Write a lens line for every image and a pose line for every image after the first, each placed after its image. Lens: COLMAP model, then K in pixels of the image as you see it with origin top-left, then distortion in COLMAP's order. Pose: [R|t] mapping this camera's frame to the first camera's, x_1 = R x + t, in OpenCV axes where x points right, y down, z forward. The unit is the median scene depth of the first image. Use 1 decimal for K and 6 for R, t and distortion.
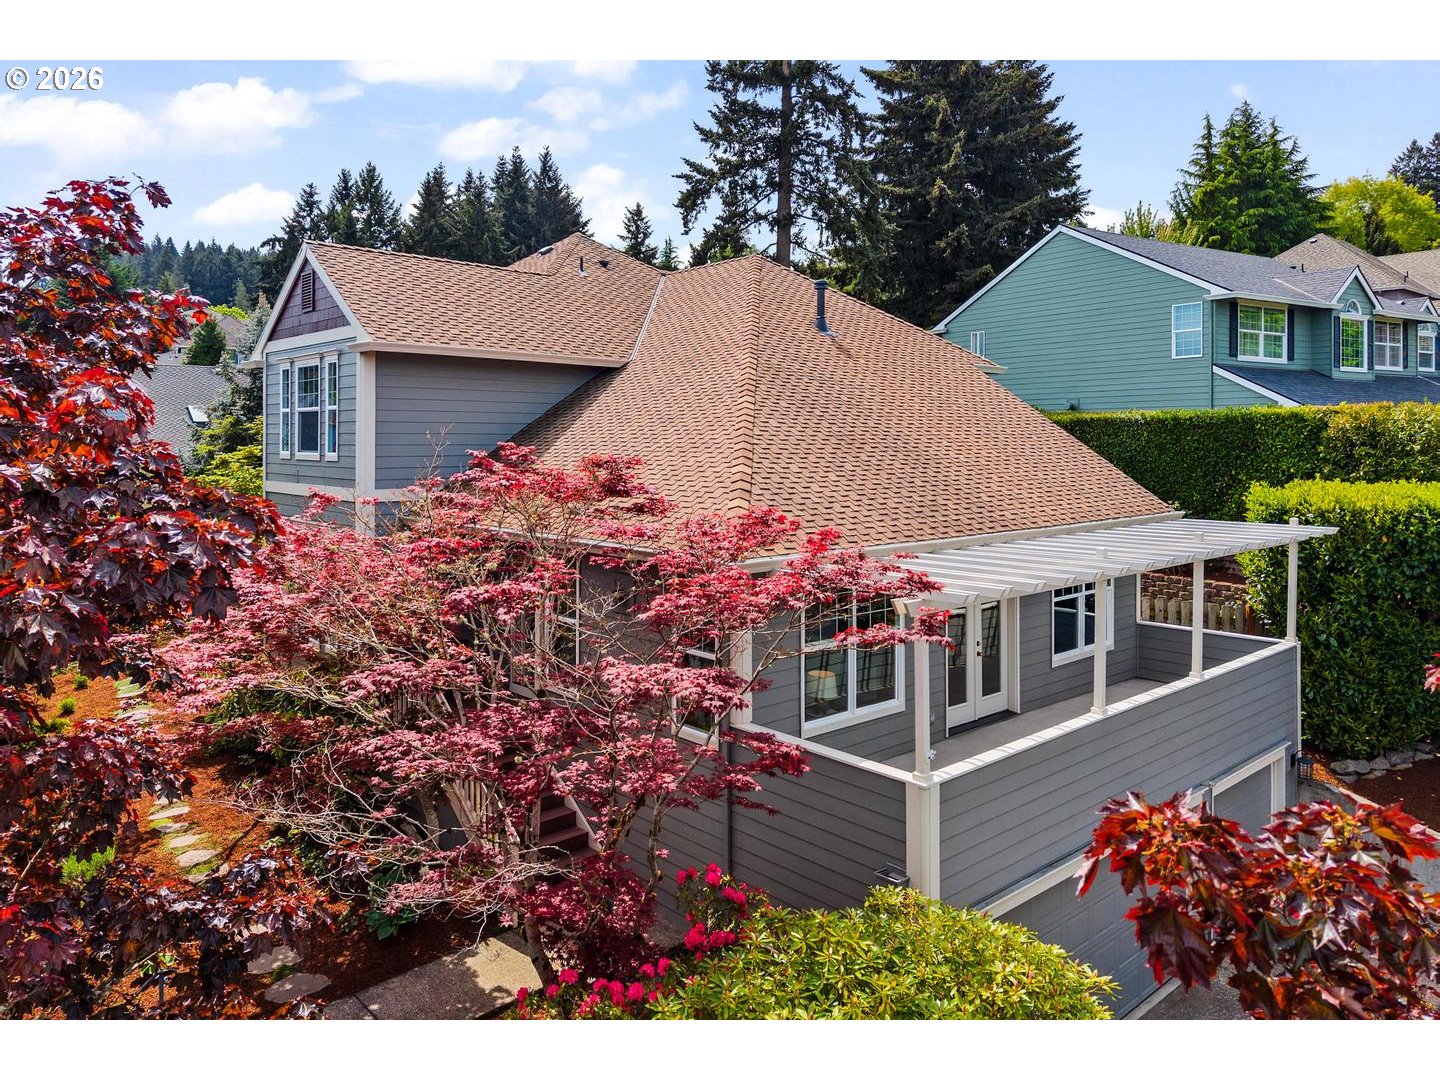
lens RADIAL K [[967.7, 0, 720.0], [0, 967.7, 540.0], [0, 0, 1]] dist [-0.001982, 0.000994]
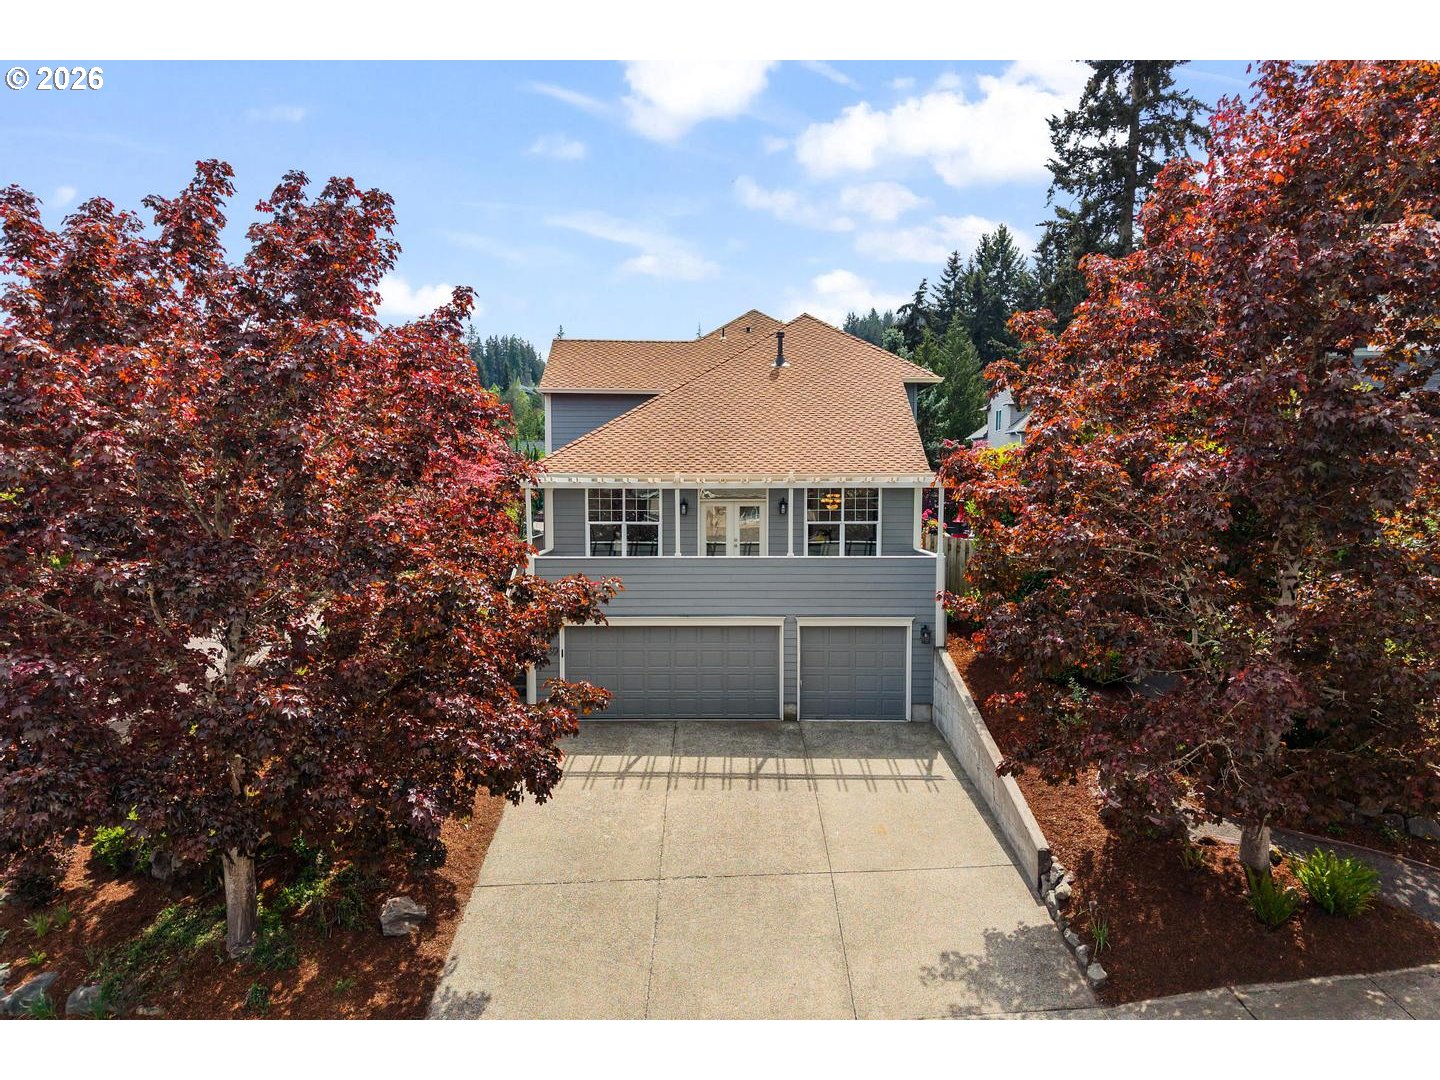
lens RADIAL K [[967.7, 0, 720.0], [0, 967.7, 540.0], [0, 0, 1]] dist [-0.001982, 0.000994]
pose [[0.742355, 0.034286, -0.669129, 0.459231], [-0.062970, 0.997840, -0.018732, 0.043256], [0.667041, 0.056041, 0.742910, -0.079064]]
